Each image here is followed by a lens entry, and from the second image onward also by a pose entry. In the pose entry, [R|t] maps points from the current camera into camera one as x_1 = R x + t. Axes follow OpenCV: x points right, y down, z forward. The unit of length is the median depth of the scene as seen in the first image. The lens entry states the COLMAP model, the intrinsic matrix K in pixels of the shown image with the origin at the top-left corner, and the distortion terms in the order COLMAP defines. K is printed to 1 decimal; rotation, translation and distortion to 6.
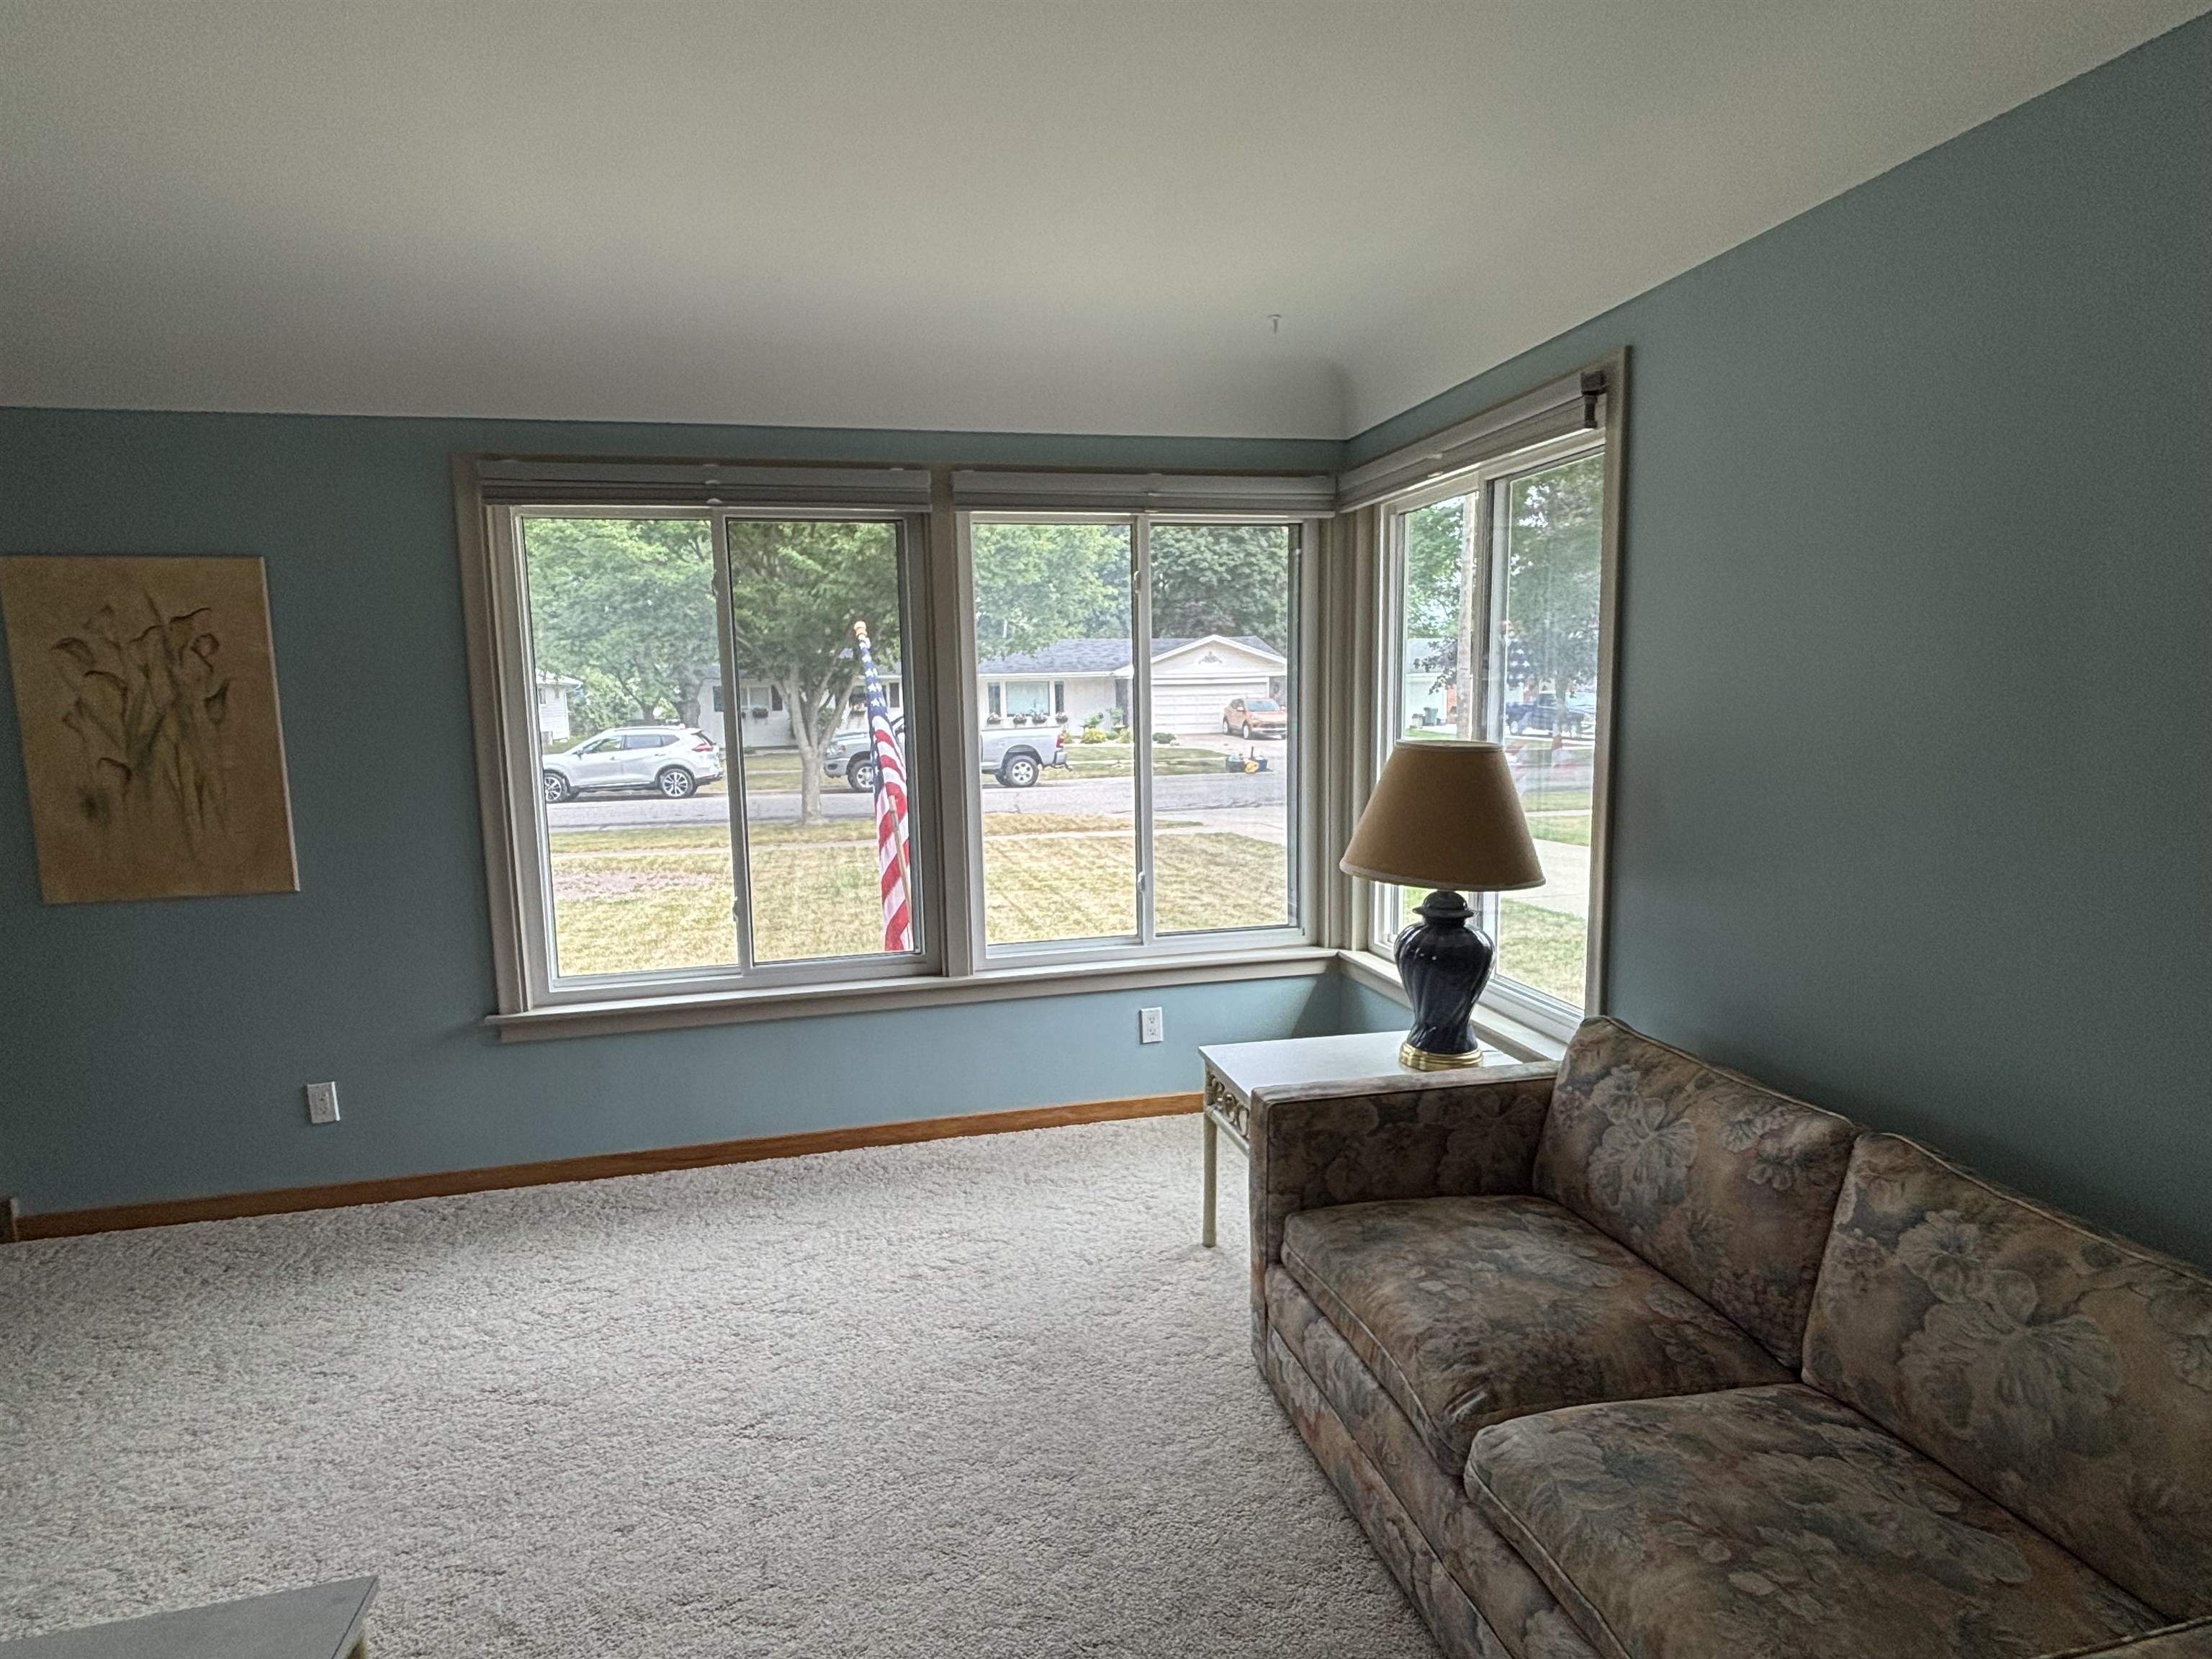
lens RADIAL K [[1152.2, 0, 1103.2], [0, 1152.2, 829.0], [0, 0, 1]] dist [0.001221, -0.000105]
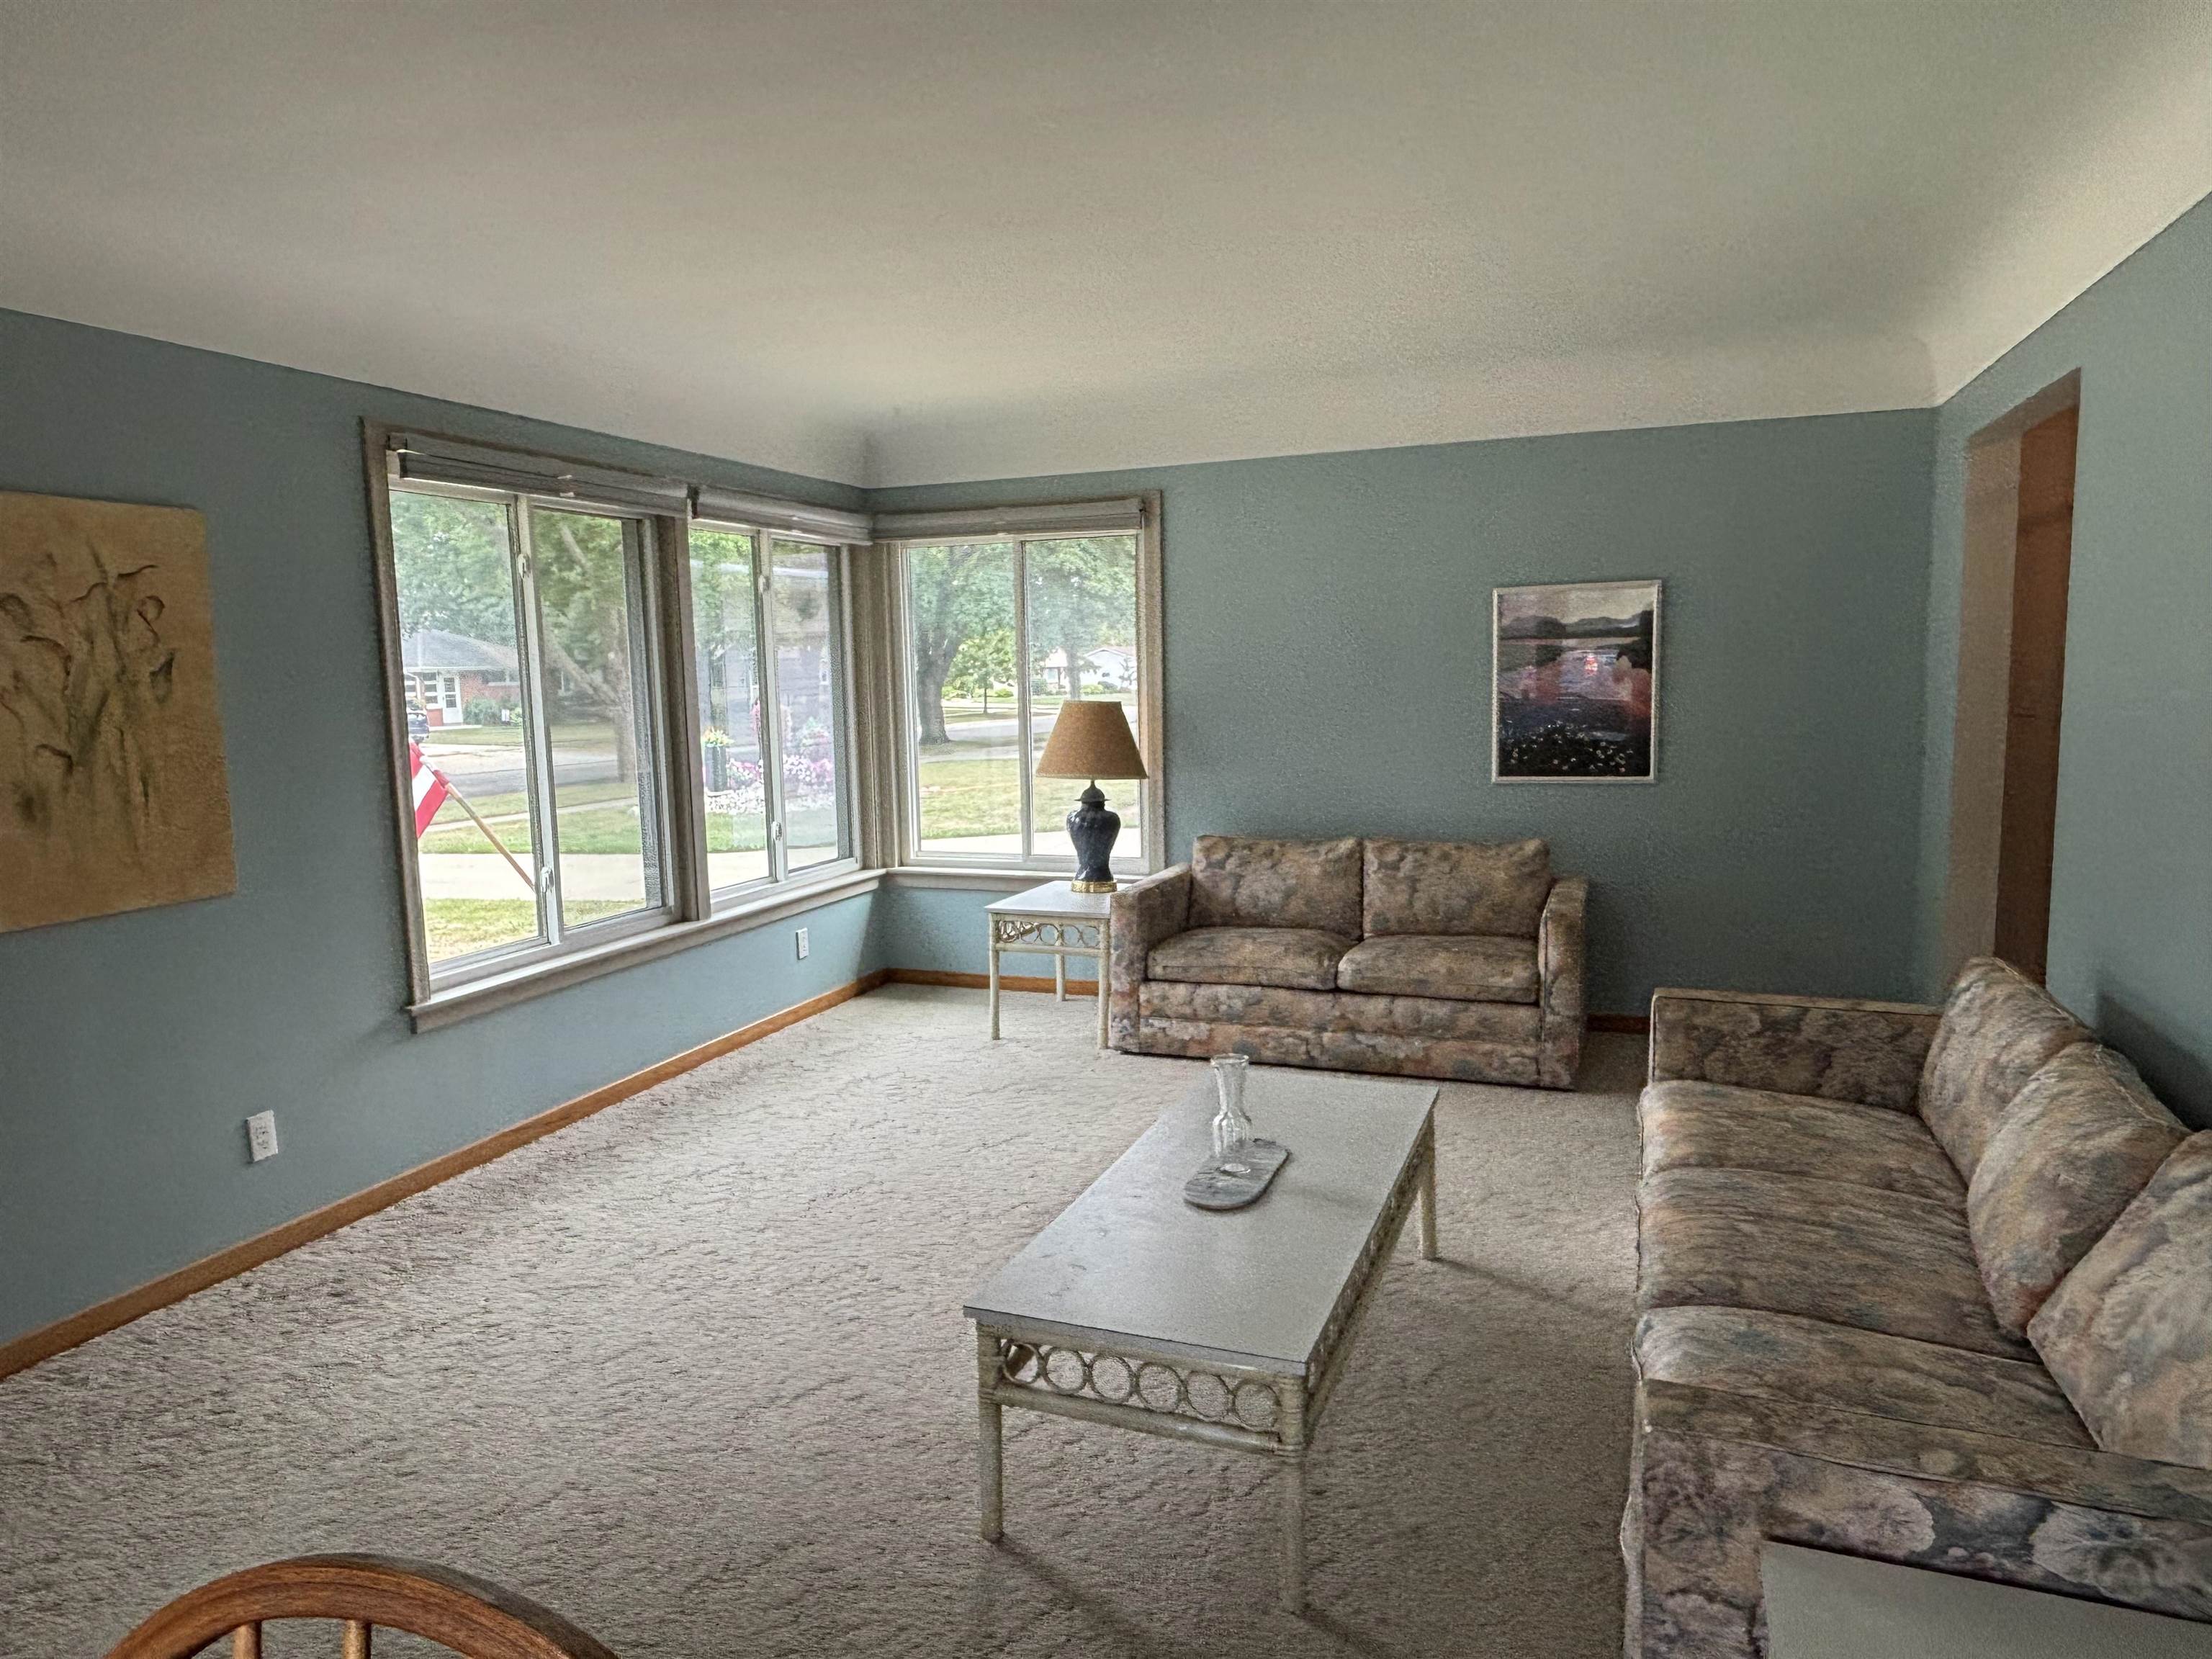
lens RADIAL K [[1387.2, 0, 1100.8], [0, 1387.2, 838.5], [0, 0, 1]] dist [0.007615, -0.000229]
pose [[0.556216, -0.093790, 0.825728, -1.253914], [0.109683, 0.993204, 0.038929, 0.045114], [-0.823768, 0.068916, 0.562723, -0.139443]]
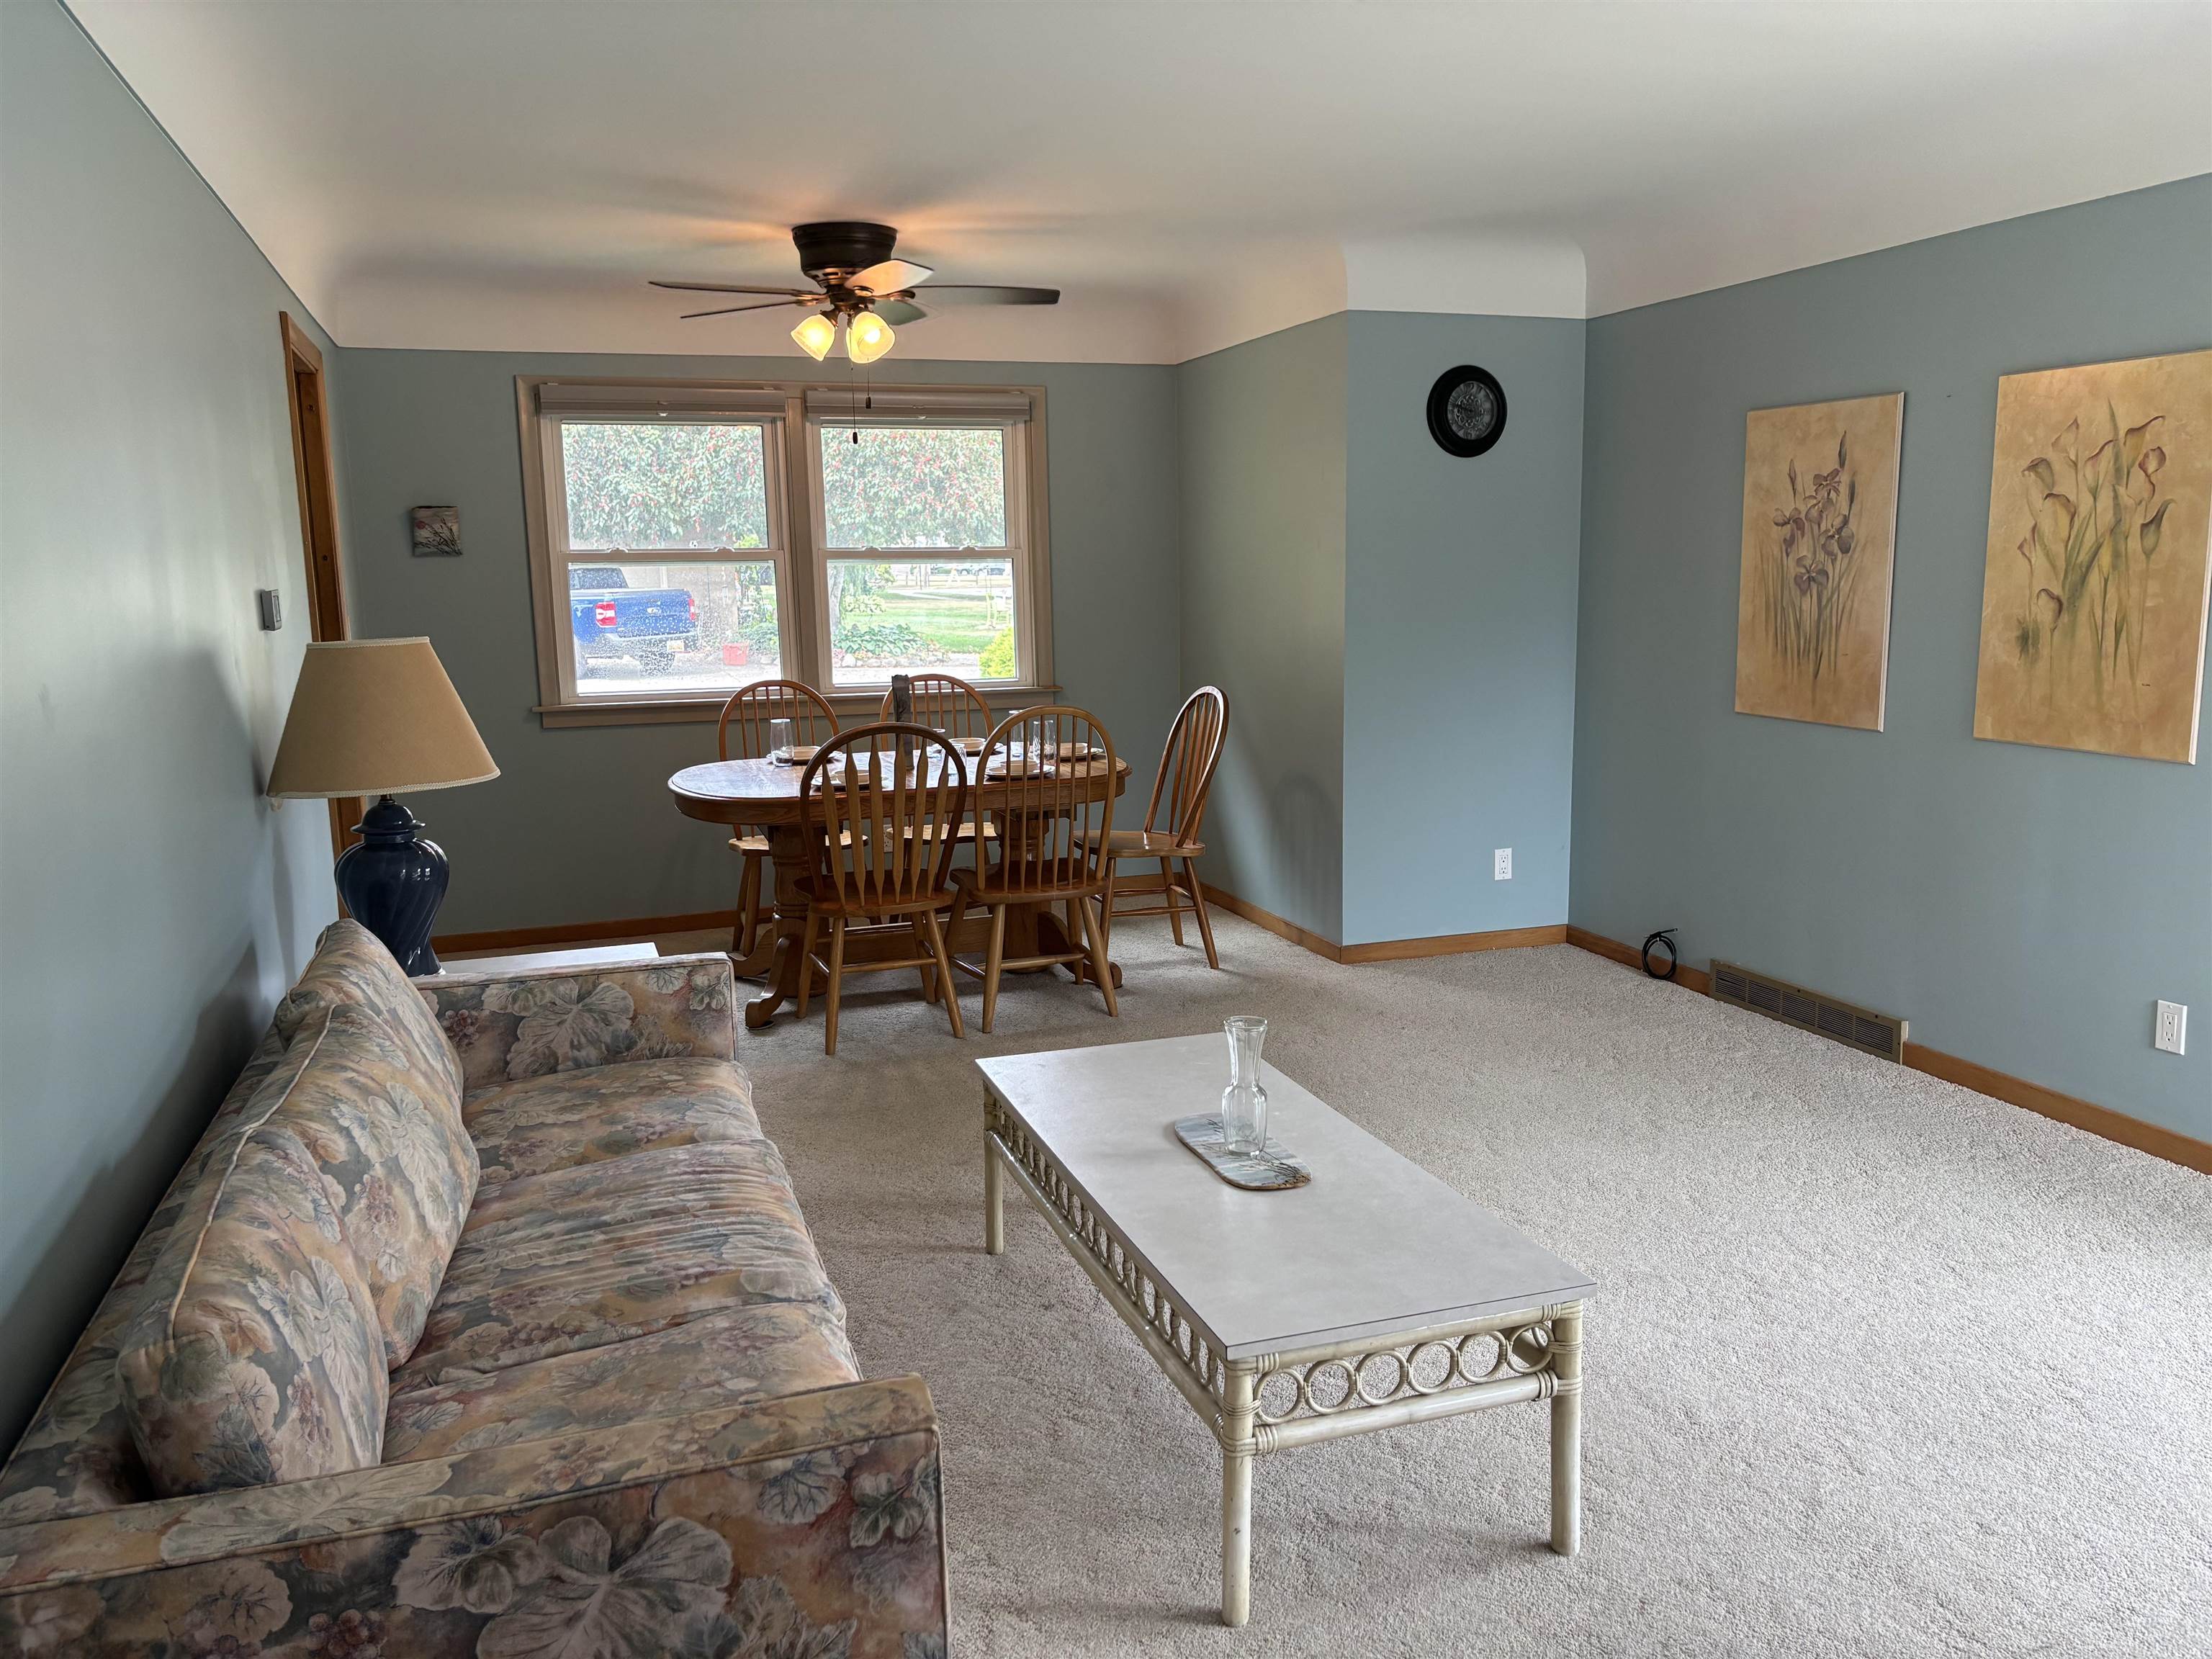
lens RADIAL K [[1683.8, 0, 1103.9], [0, 1683.8, 828.2], [0, 0, 1]] dist [0.004697, -0.001342]
pose [[0.103905, 0.181326, -0.977918, 0.406718], [-0.112965, 0.979029, 0.169530, -0.017720], [0.988151, 0.092856, 0.122210, 0.109381]]
